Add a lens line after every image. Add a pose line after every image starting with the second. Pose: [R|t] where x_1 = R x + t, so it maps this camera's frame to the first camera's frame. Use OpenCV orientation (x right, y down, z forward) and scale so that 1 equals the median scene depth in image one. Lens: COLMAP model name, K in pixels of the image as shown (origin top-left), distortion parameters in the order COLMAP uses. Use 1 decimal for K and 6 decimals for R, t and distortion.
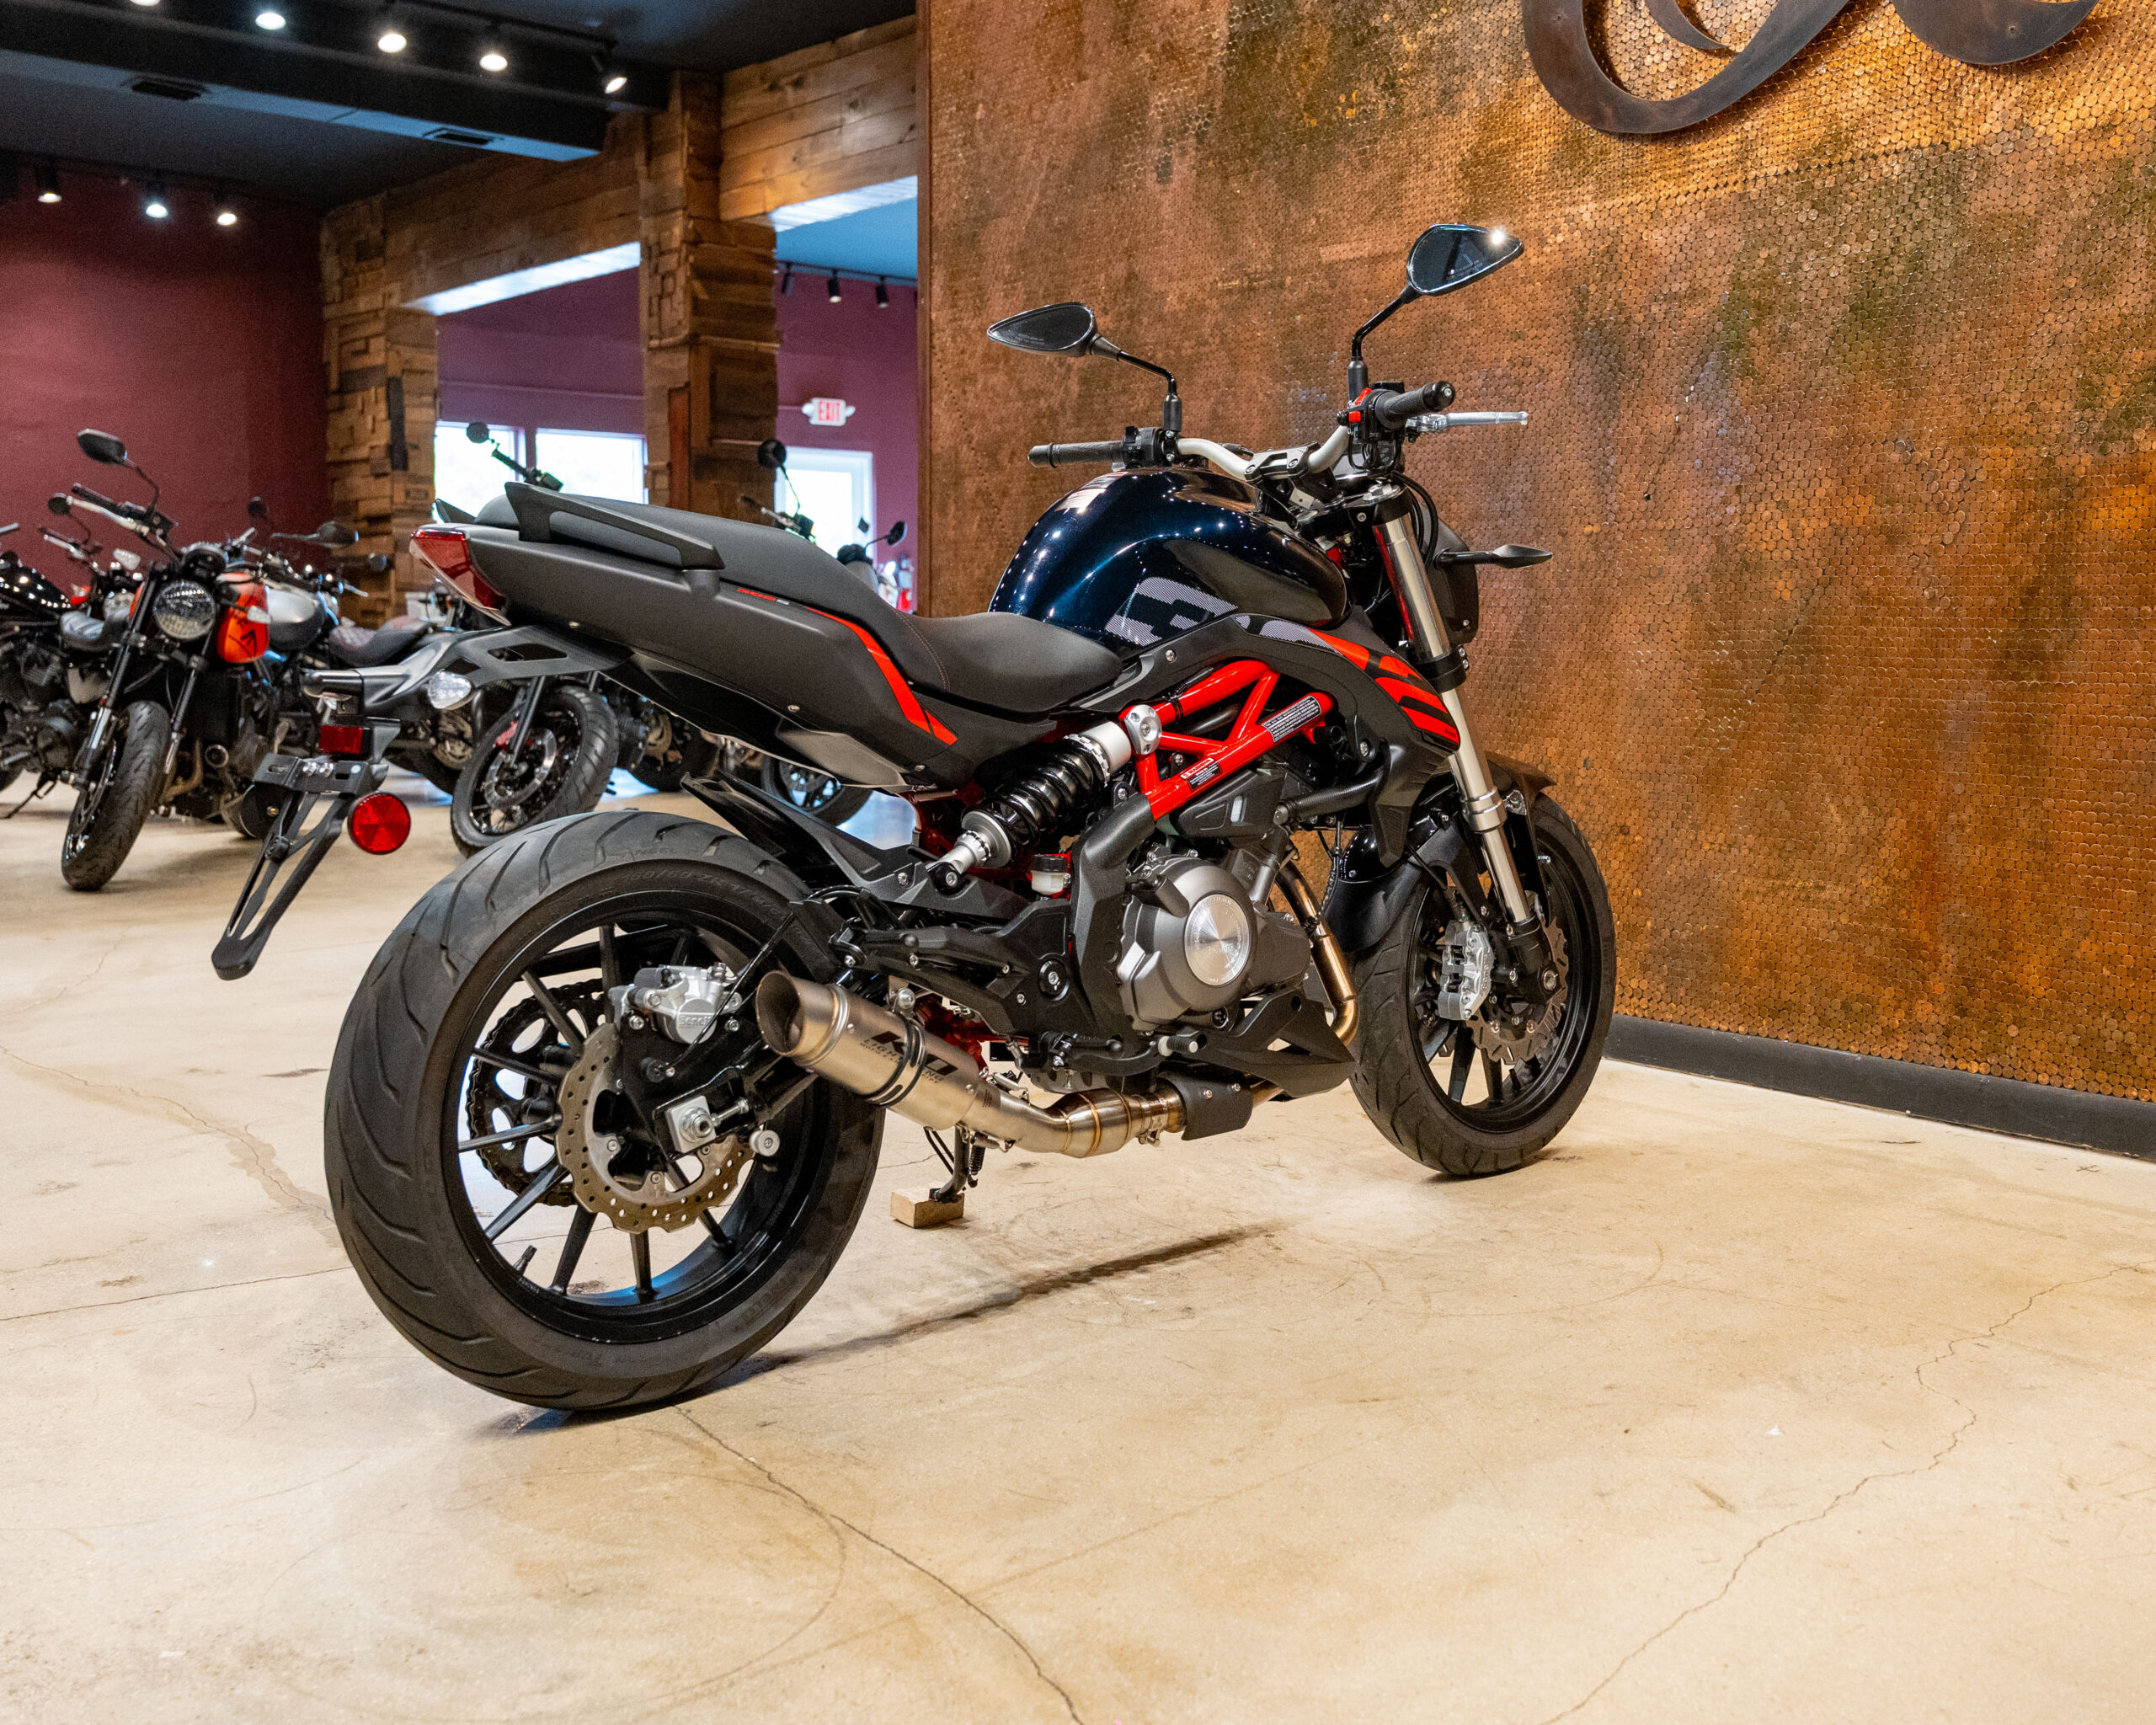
lens RADIAL K [[2146.5, 0, 1089.2], [0, 2146.5, 844.9], [0, 0, 1]] dist [-0.023068, 0.000000]
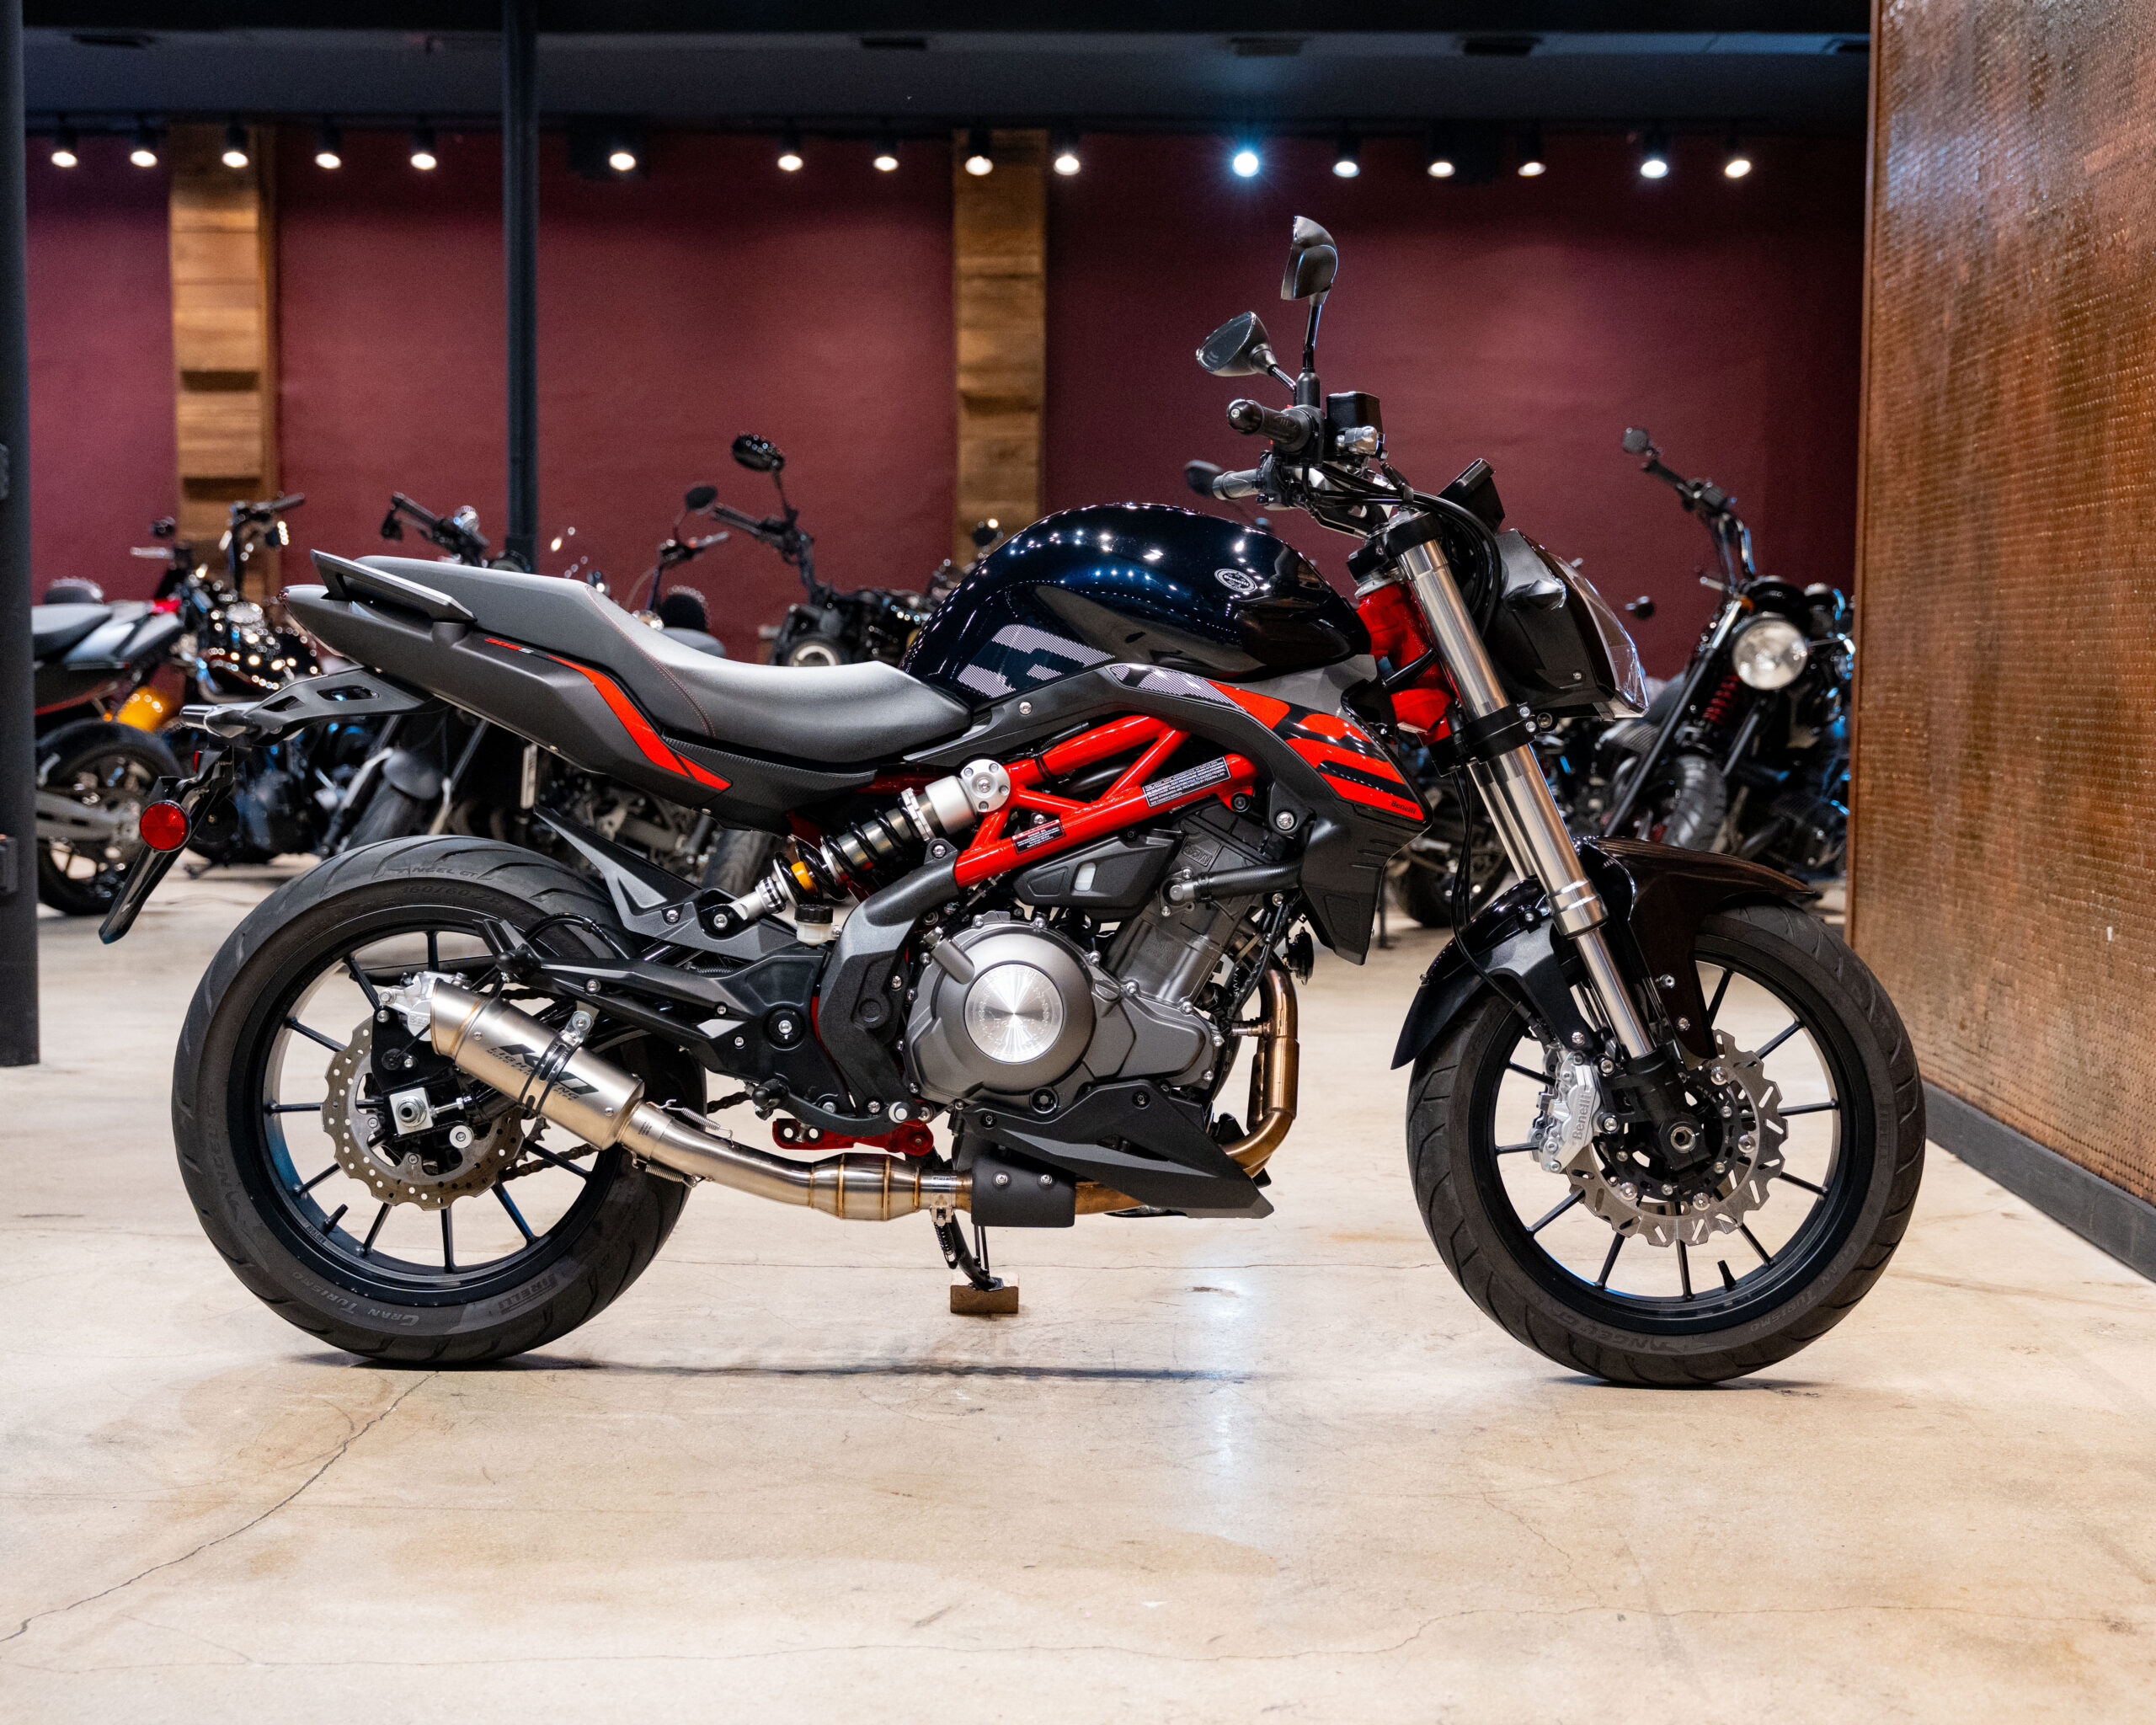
lens RADIAL K [[3123.7, 0, 1077.5], [0, 3123.7, 867.9], [0, 0, 1]] dist [0.060893, 0.000000]
pose [[0.705124, 0.048507, -0.707423, 0.833109], [-0.079038, 0.996817, -0.010432, -0.005442], [0.704665, 0.063269, 0.706714, 0.048956]]
